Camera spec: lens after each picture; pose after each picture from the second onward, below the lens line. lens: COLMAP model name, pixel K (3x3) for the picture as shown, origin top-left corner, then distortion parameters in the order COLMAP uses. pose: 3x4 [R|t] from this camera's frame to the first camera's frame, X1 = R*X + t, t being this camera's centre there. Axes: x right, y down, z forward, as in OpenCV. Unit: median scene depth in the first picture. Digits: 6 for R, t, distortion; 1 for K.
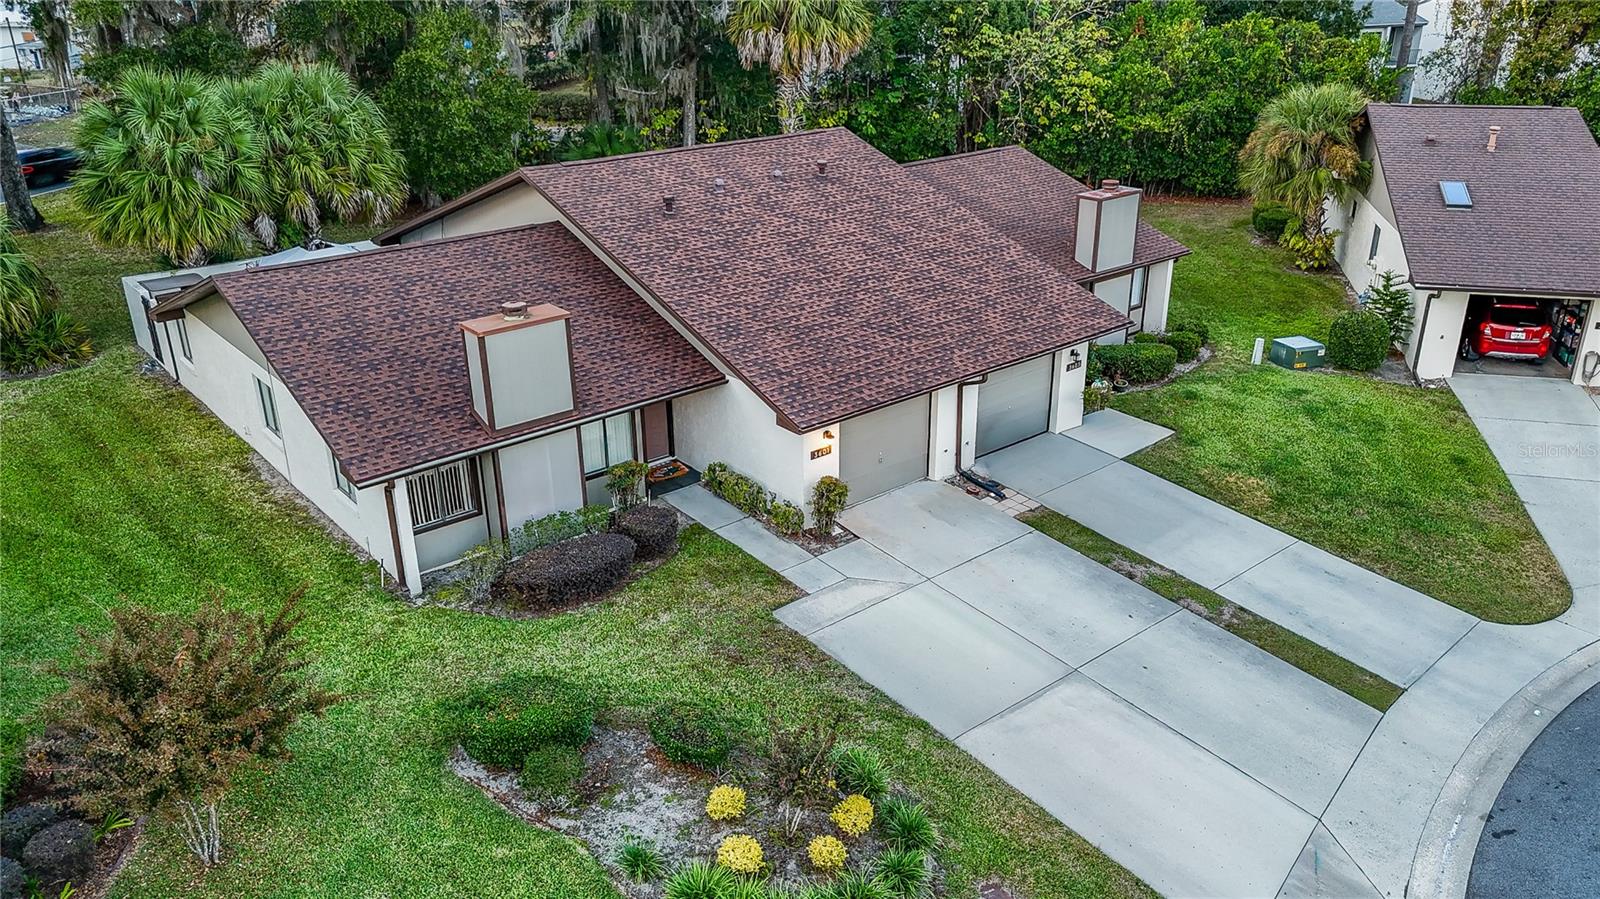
lens RADIAL K [[1181.5, 0, 806.1], [0, 1181.5, 448.7], [0, 0, 1]] dist [0.094753, -0.097345]
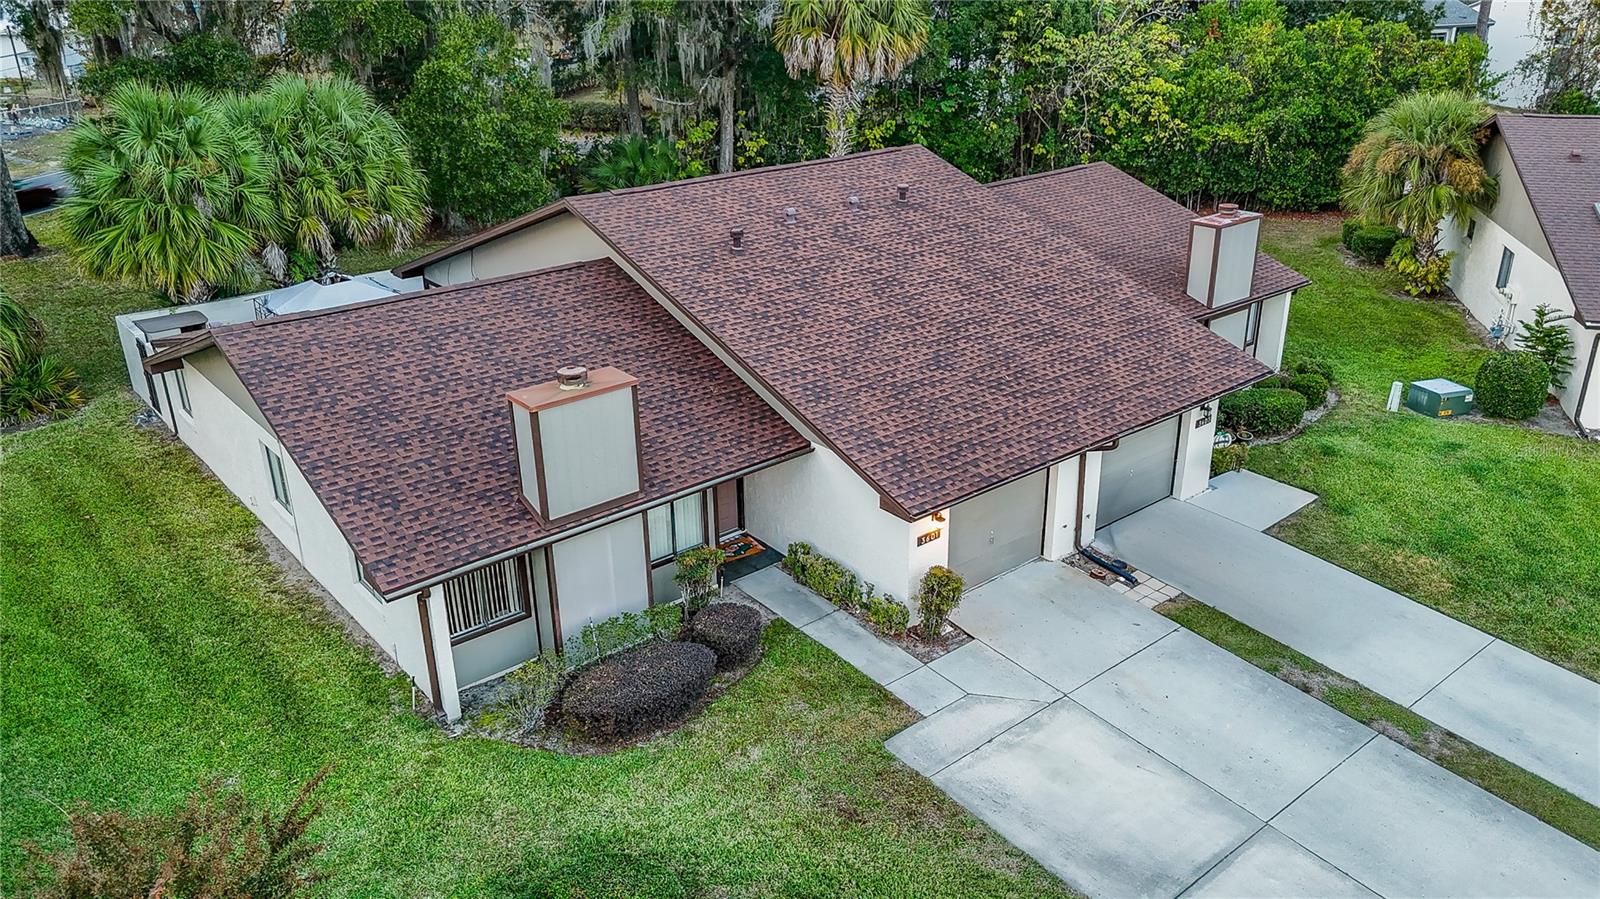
lens RADIAL K [[1181.5, 0, 806.1], [0, 1181.5, 448.7], [0, 0, 1]] dist [0.094753, -0.097345]
pose [[0.999971, -0.002601, -0.007120, -0.056469], [0.002586, 0.999995, -0.002064, -0.048103], [0.007125, 0.002046, 0.999973, 0.127505]]
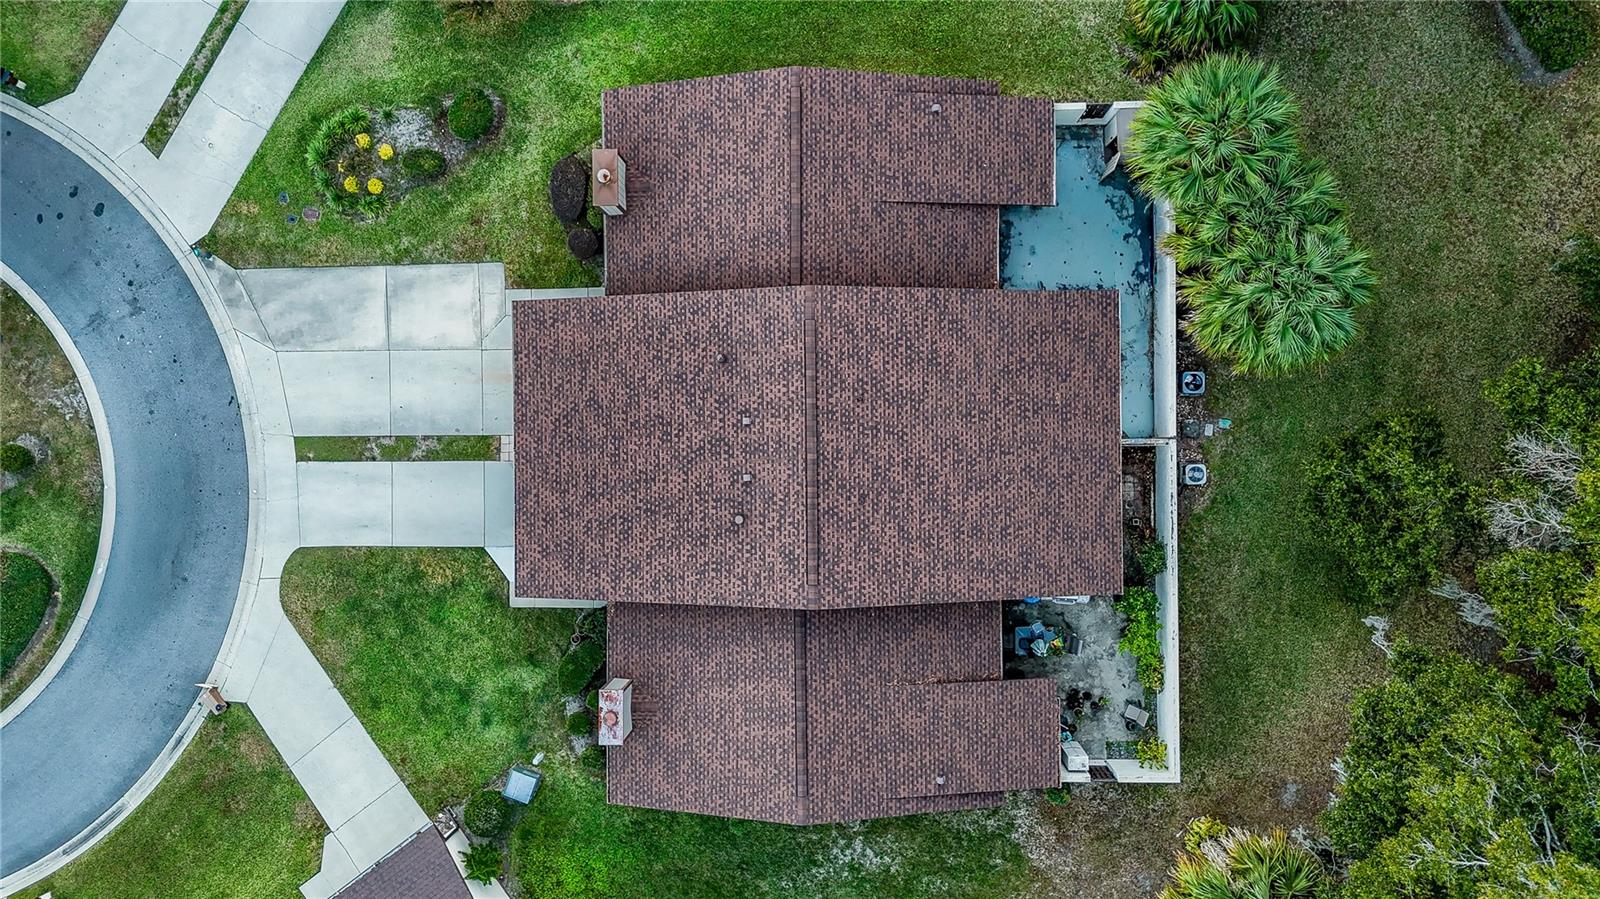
lens RADIAL K [[1181.5, 0, 806.1], [0, 1181.5, 448.7], [0, 0, 1]] dist [0.094753, -0.097345]
pose [[-0.636015, 0.770571, 0.041288, -0.147481], [-0.262356, -0.266242, 0.927515, -1.469995], [0.725709, 0.579082, 0.371498, 0.596981]]
